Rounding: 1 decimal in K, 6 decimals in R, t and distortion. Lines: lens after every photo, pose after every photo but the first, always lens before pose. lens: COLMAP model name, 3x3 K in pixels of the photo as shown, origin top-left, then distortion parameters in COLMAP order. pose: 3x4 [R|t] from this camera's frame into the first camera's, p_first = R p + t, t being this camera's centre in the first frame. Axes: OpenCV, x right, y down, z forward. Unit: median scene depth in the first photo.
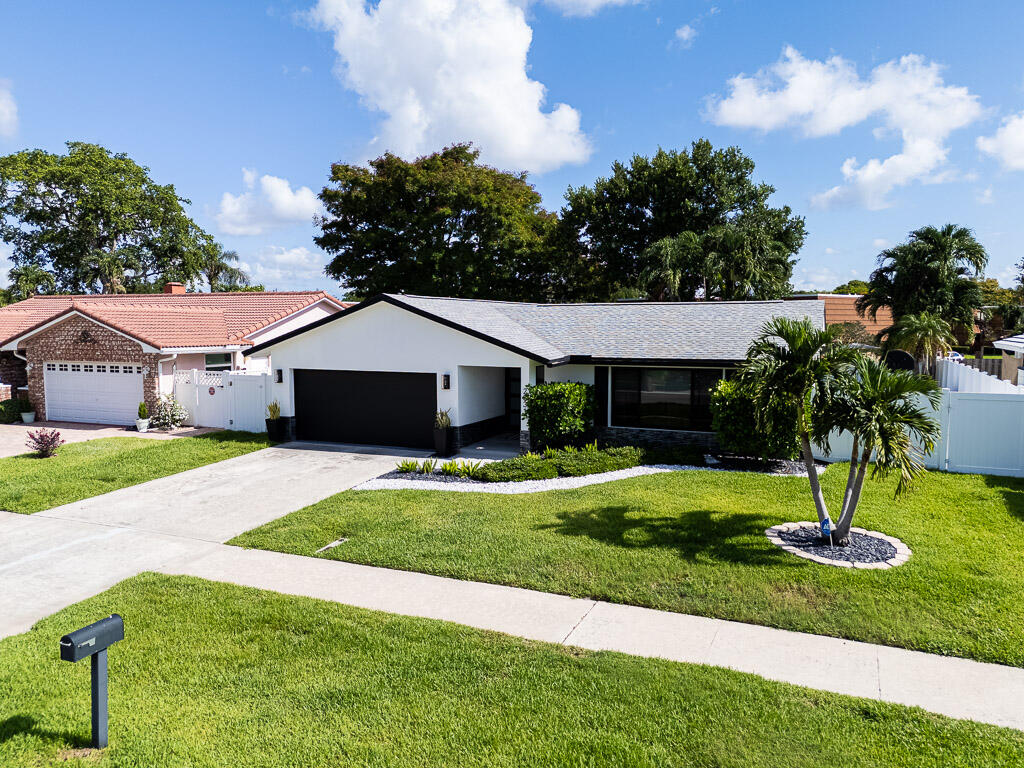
lens RADIAL K [[755.5, 0, 518.8], [0, 755.5, 385.1], [0, 0, 1]] dist [0.078470, -0.082491]
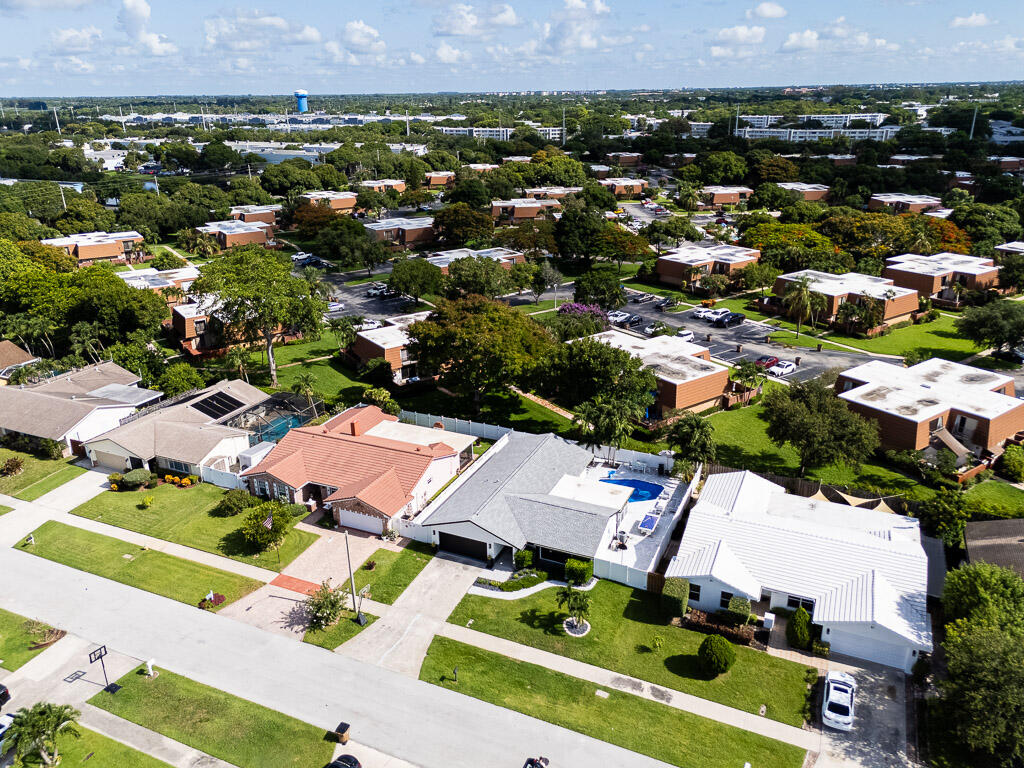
lens RADIAL K [[755.5, 0, 518.8], [0, 755.5, 385.1], [0, 0, 1]] dist [0.078470, -0.082491]
pose [[0.999777, -0.010840, -0.018116, 0.109743], [0.015335, 0.962668, 0.270251, -1.833324], [0.014510, -0.270469, 0.962619, -2.305707]]
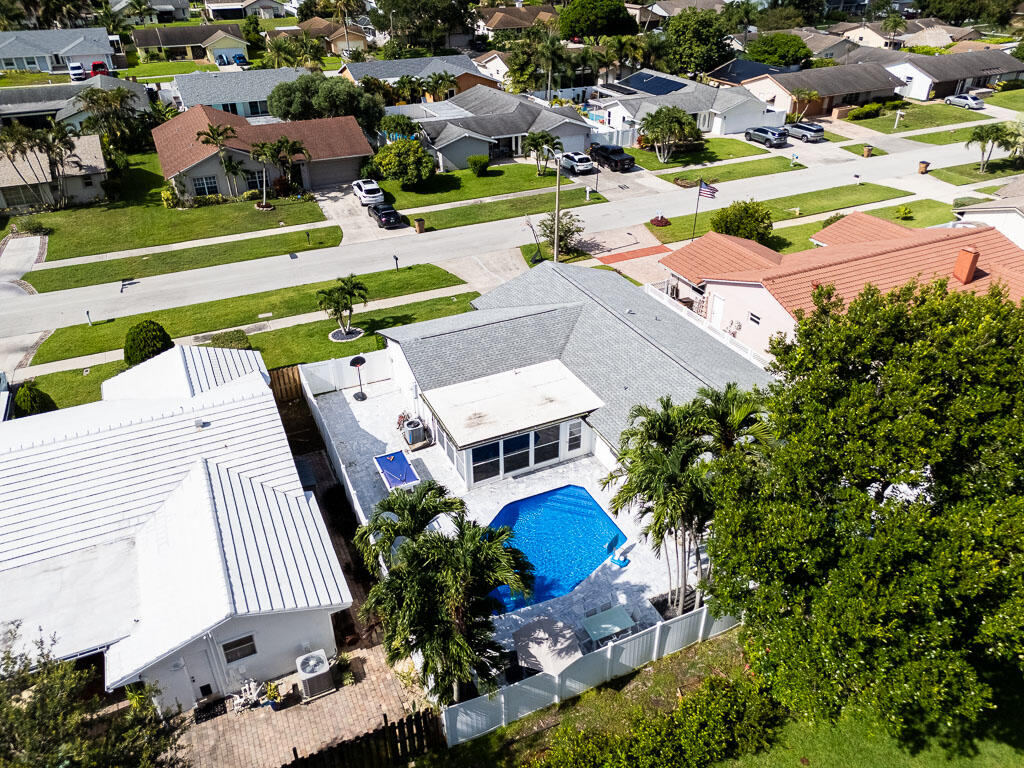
lens RADIAL K [[755.5, 0, 518.8], [0, 755.5, 385.1], [0, 0, 1]] dist [0.078470, -0.082491]
pose [[-0.665341, 0.393236, -0.634576, 1.673727], [-0.066241, 0.815574, 0.574849, -1.307358], [0.743595, 0.424505, -0.516586, 2.637544]]
